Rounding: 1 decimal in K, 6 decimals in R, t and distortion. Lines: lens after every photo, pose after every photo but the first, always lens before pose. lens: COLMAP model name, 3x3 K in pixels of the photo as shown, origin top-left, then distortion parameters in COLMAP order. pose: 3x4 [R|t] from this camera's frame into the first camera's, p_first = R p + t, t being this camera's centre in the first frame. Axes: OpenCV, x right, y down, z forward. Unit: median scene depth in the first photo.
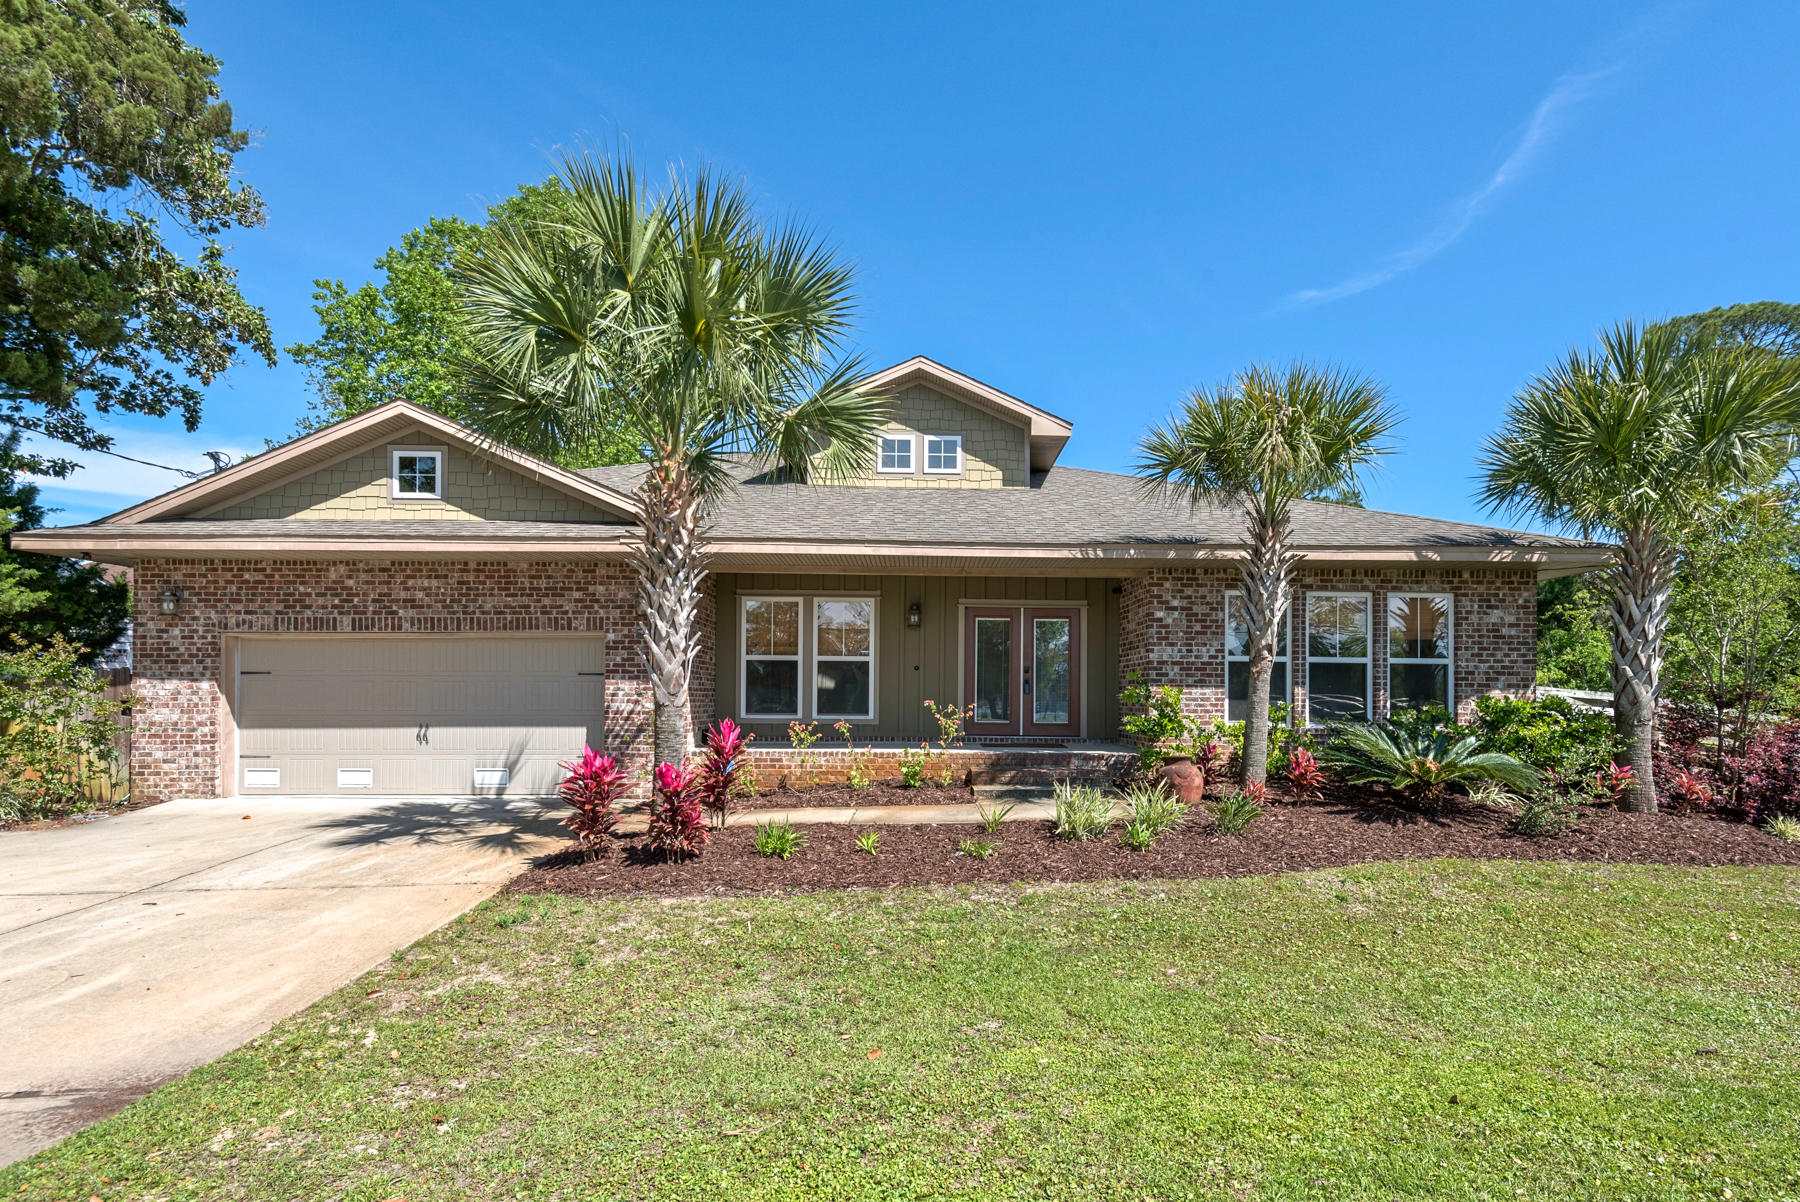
lens RADIAL K [[813.5, 0, 900.2], [0, 813.5, 689.1], [0, 0, 1]] dist [0.019450, -0.015154]
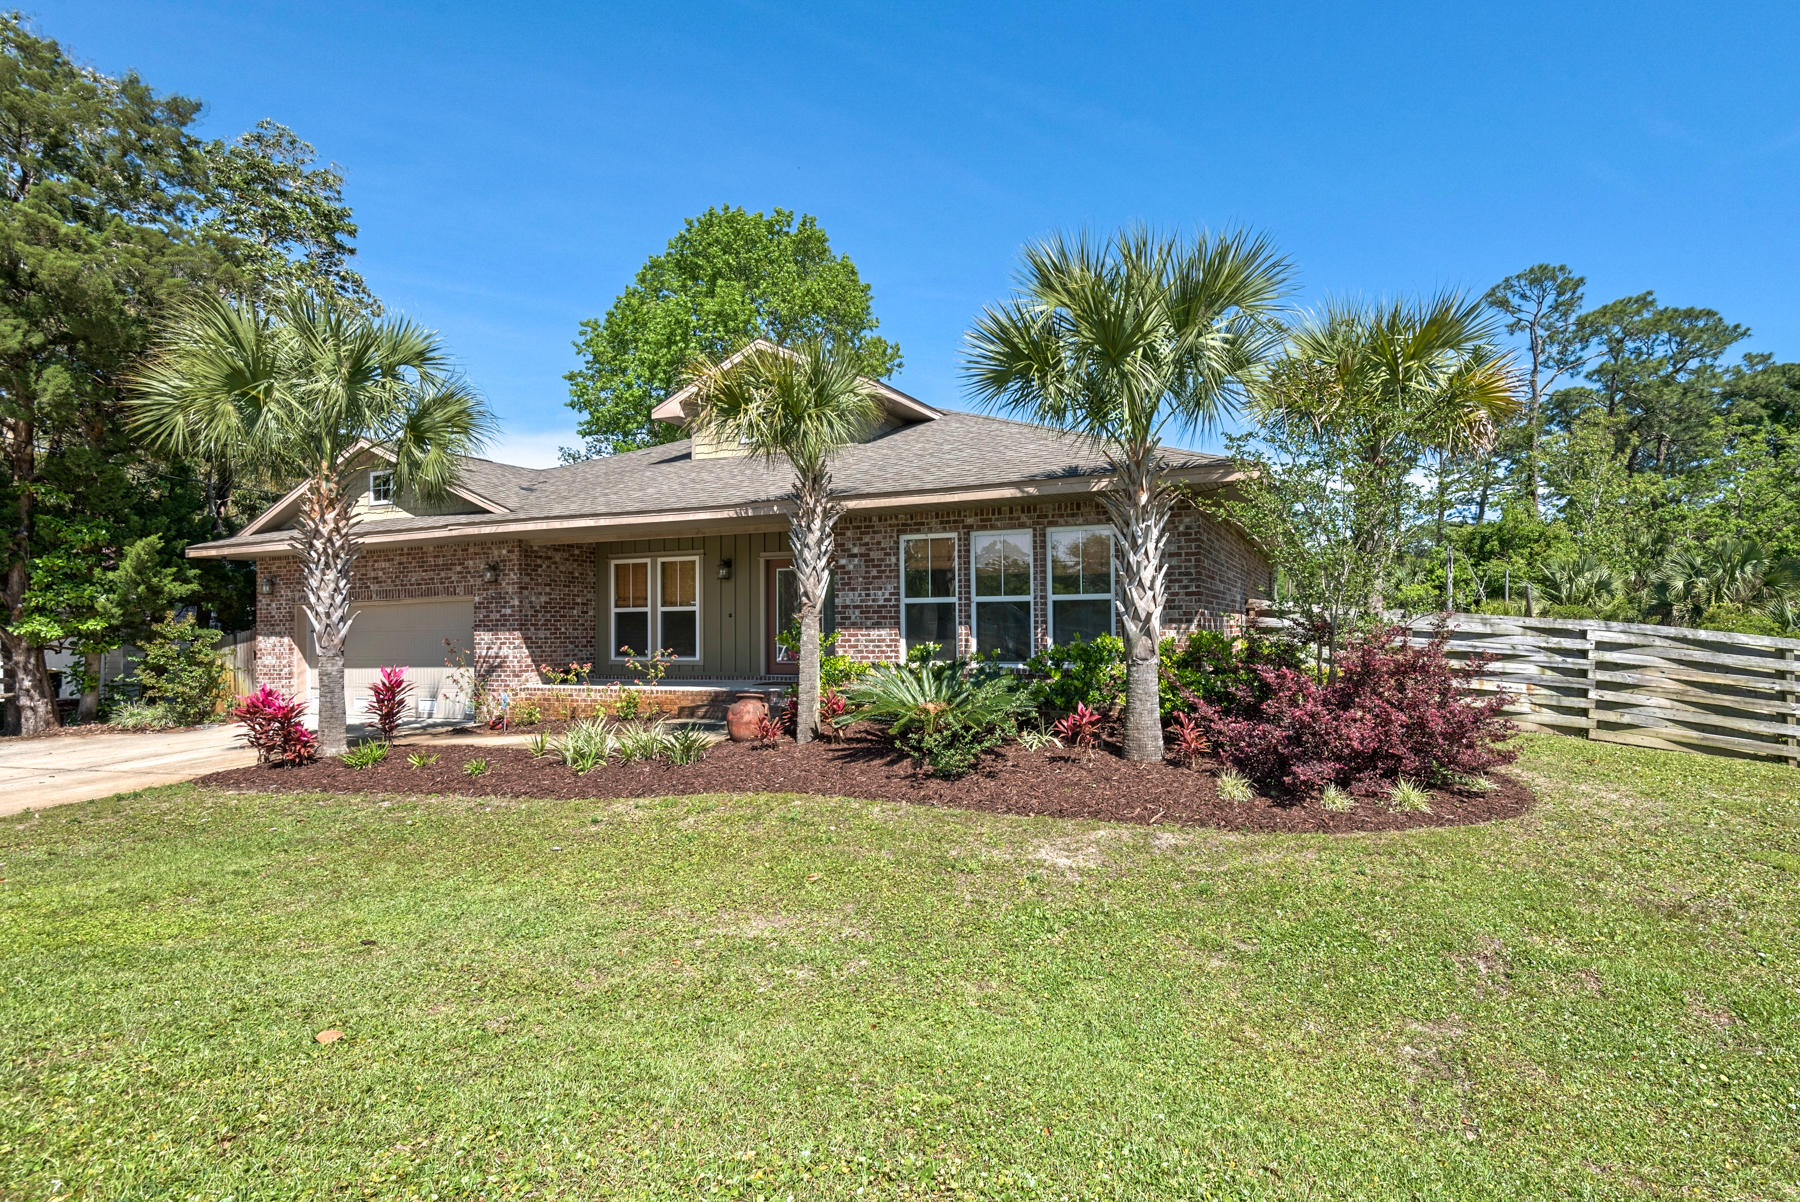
lens RADIAL K [[827.1, 0, 912.0], [0, 827.1, 630.7], [0, 0, 1]] dist [0.025592, -0.015918]
pose [[0.923409, -0.018625, -0.383366, 0.812889], [0.020043, 0.999799, -0.000295, 0.001176], [0.383294, -0.007411, 0.923597, 0.029751]]
